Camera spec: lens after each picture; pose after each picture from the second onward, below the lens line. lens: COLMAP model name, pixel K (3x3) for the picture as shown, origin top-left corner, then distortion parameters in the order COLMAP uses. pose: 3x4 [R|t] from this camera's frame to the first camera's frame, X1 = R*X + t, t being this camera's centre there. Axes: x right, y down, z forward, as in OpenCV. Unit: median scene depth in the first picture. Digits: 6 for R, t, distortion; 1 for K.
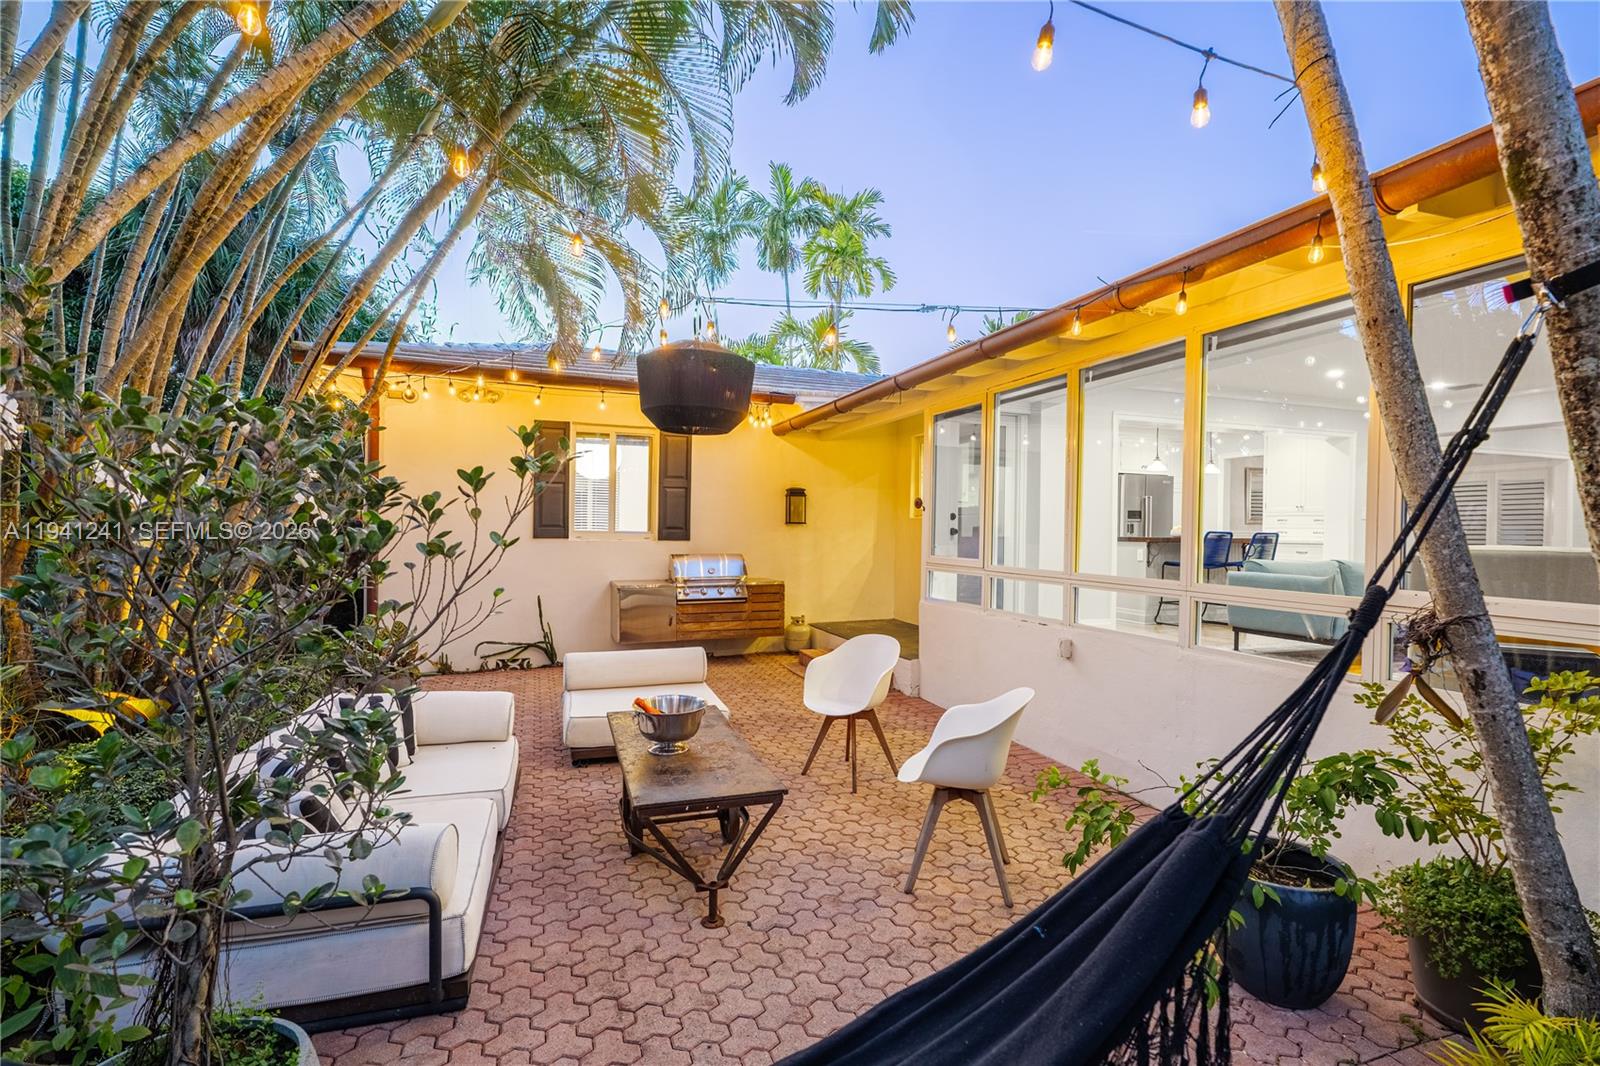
lens RADIAL K [[744.9, 0, 800.0], [0, 744.9, 533.0], [0, 0, 1]] dist [0.001847, 0.000295]
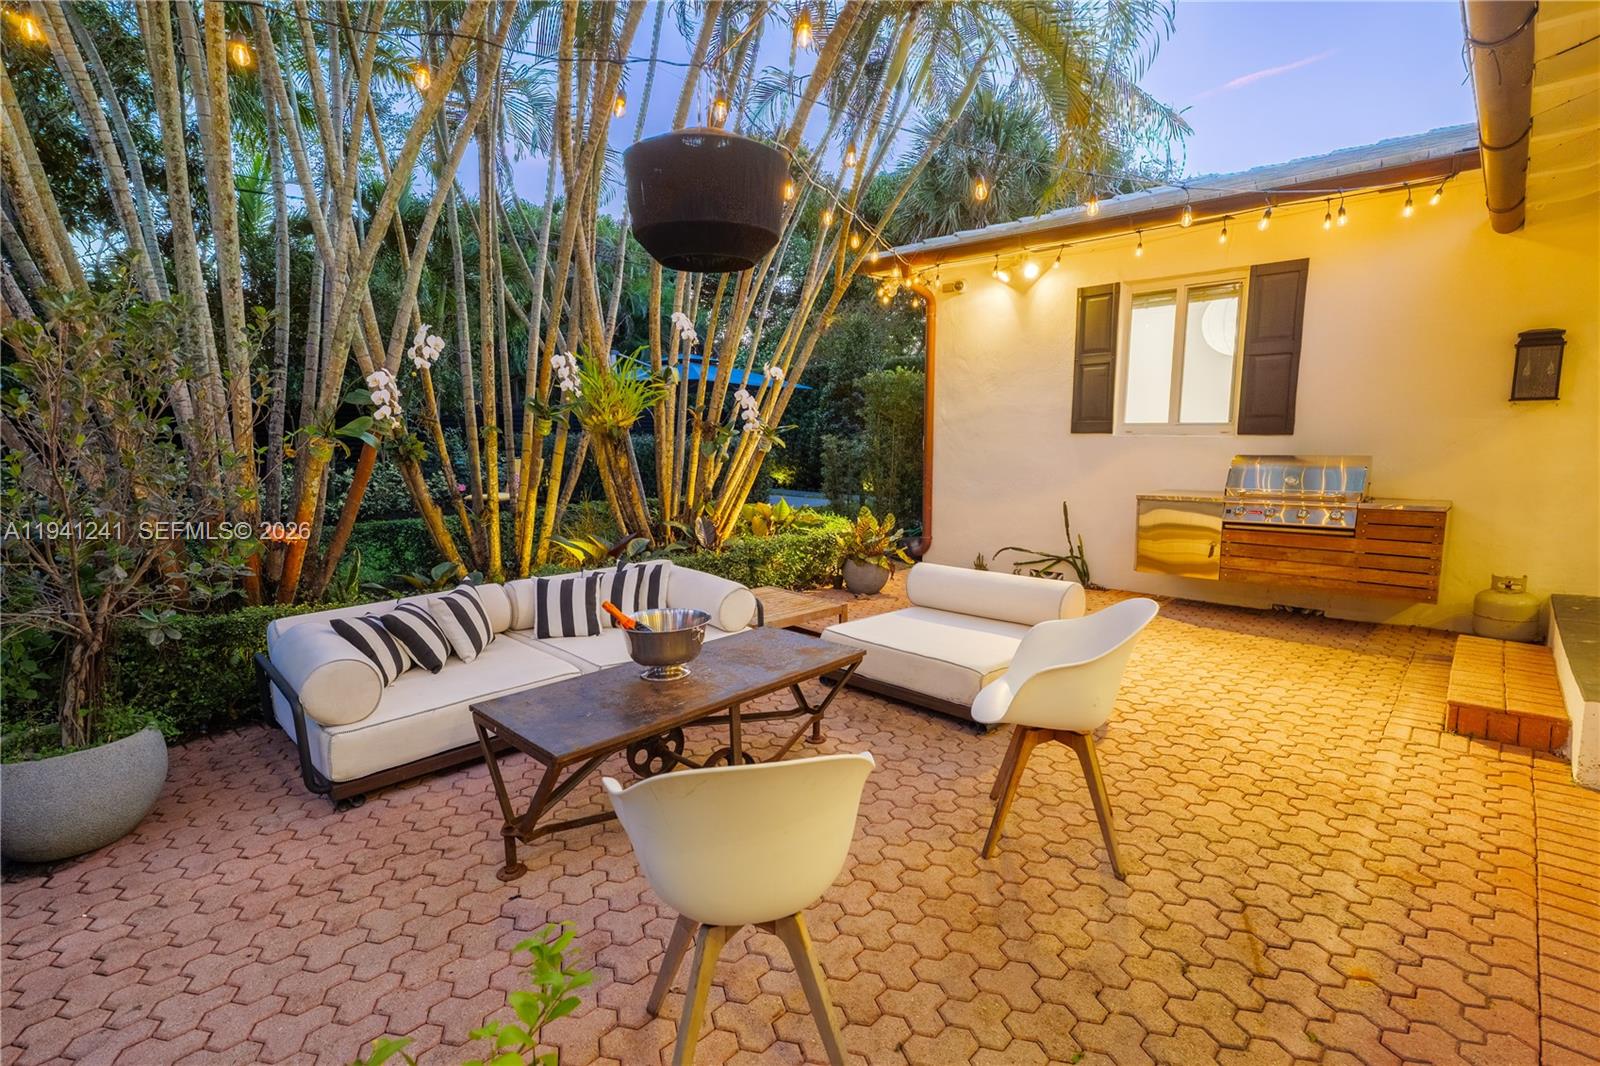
lens RADIAL K [[747.3, 0, 800.0], [0, 747.3, 533.0], [0, 0, 1]] dist [0.000904, 0.000321]
pose [[0.458694, 0.105021, -0.882366, 0.255130], [-0.000329, 0.993011, 0.118019, 0.018970], [0.888594, -0.053844, 0.455523, 0.330541]]
